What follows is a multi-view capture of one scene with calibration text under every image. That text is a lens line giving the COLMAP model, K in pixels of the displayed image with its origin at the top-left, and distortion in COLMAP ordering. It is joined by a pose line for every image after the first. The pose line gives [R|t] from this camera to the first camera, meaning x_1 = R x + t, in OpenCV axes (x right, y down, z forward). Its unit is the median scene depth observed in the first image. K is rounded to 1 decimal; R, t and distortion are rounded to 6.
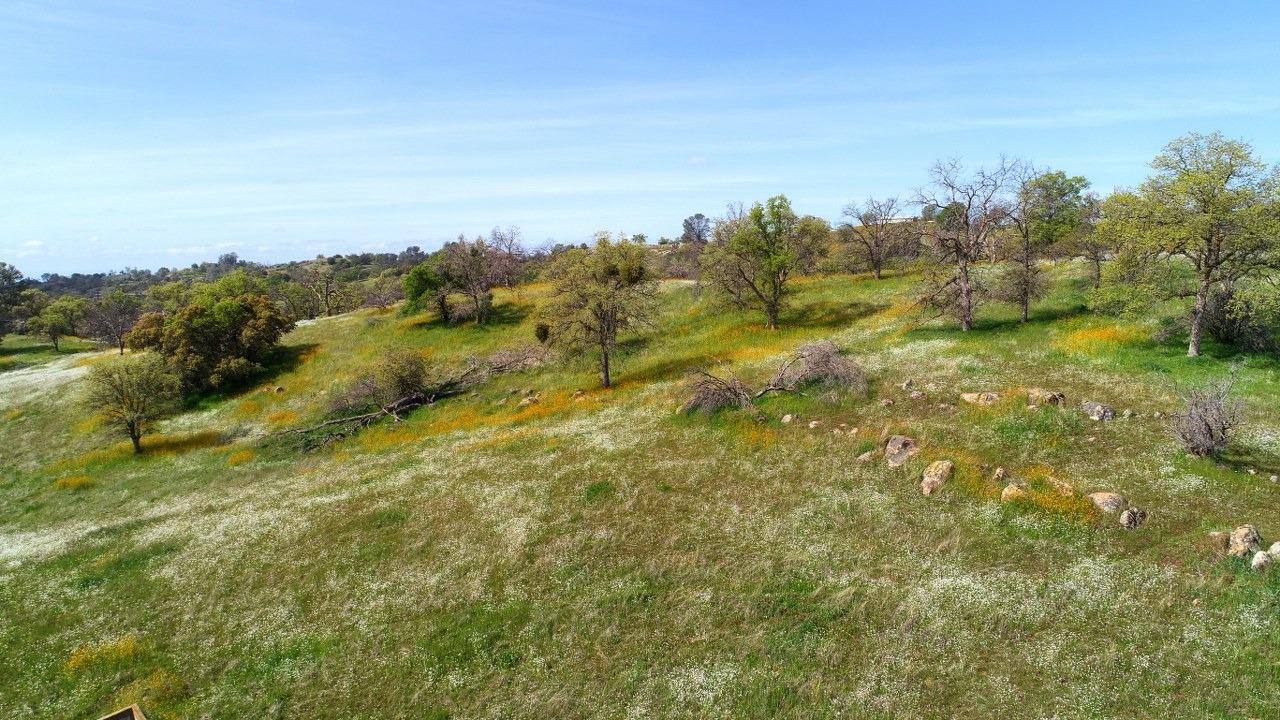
lens RADIAL K [[849.2, 0, 640.0], [0, 849.2, 360.0], [0, 0, 1]] dist [-0.007657, 0.000702]
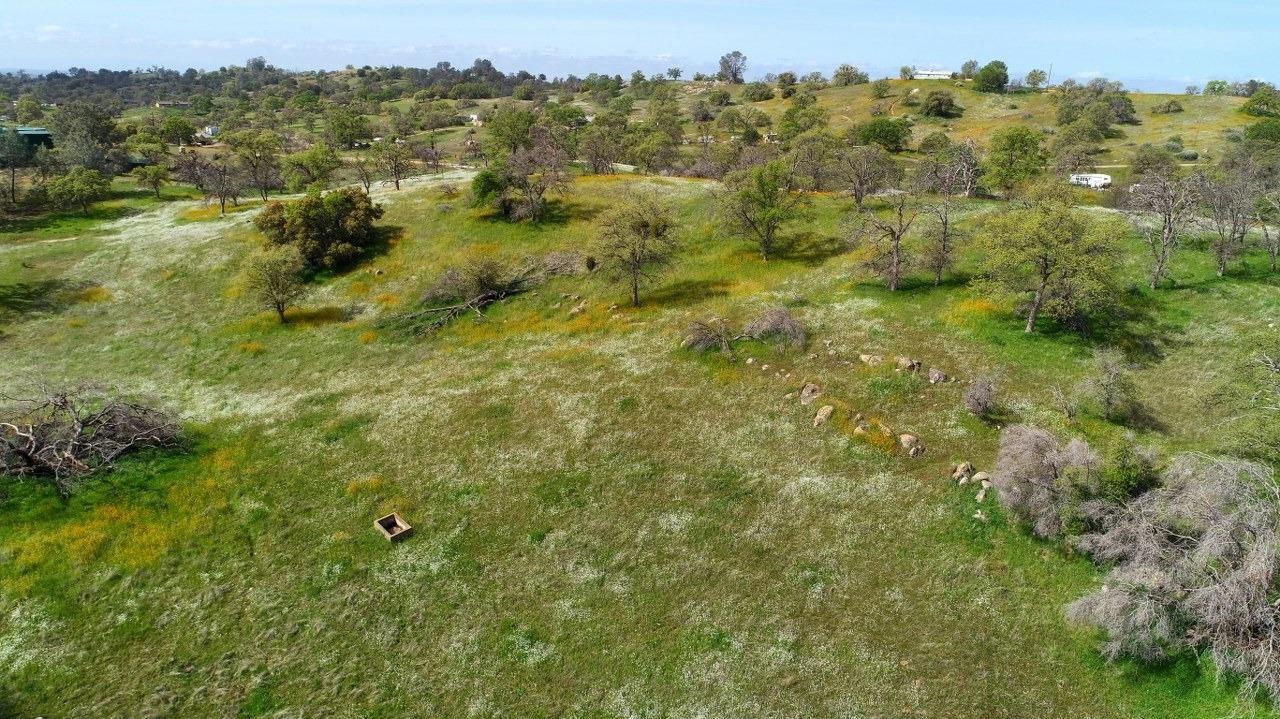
lens RADIAL K [[849.2, 0, 640.0], [0, 849.2, 359.5], [0, 0, 1]] dist [-0.007657, 0.000702]
pose [[0.997832, 0.062524, -0.020544, 0.002859], [-0.057112, 0.977767, 0.201765, -0.222101], [0.032703, -0.200154, 0.979218, -0.504751]]
